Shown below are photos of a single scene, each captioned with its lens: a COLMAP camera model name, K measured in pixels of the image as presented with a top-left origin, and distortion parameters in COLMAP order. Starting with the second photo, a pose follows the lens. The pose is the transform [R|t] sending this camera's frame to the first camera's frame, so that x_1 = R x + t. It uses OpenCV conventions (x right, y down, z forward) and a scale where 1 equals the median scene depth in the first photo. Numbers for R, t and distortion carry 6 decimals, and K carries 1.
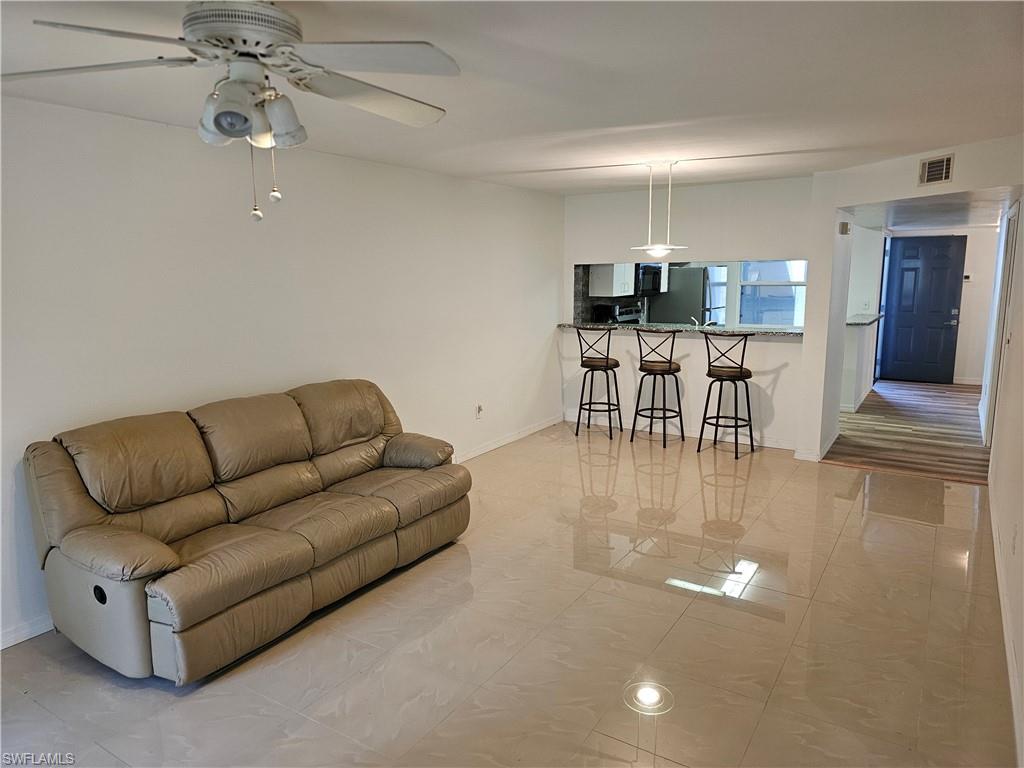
lens RADIAL K [[690.6, 0, 511.5], [0, 690.6, 384.0], [0, 0, 1]] dist [0.088839, -0.062052]
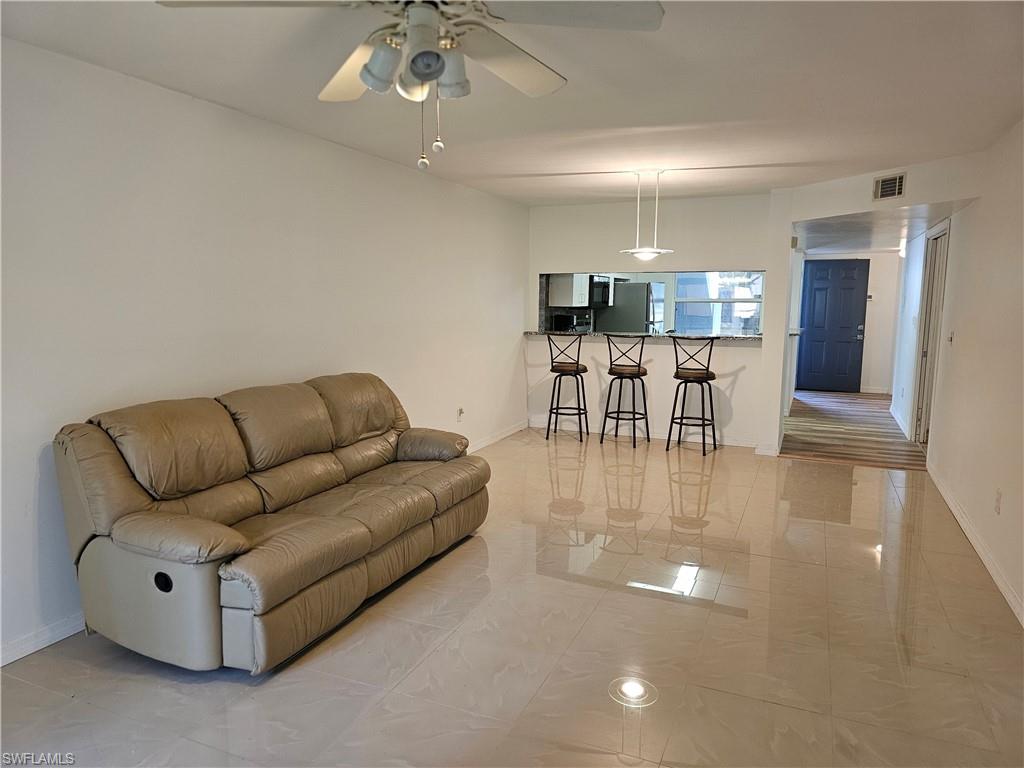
lens RADIAL K [[690.6, 0, 517.0], [0, 690.6, 385.7], [0, 0, 1]] dist [0.088839, -0.062052]
pose [[0.986794, -0.005486, 0.161886, -0.170760], [0.011929, 0.999174, -0.038855, 0.051473], [-0.161539, 0.040273, 0.986044, 0.001130]]
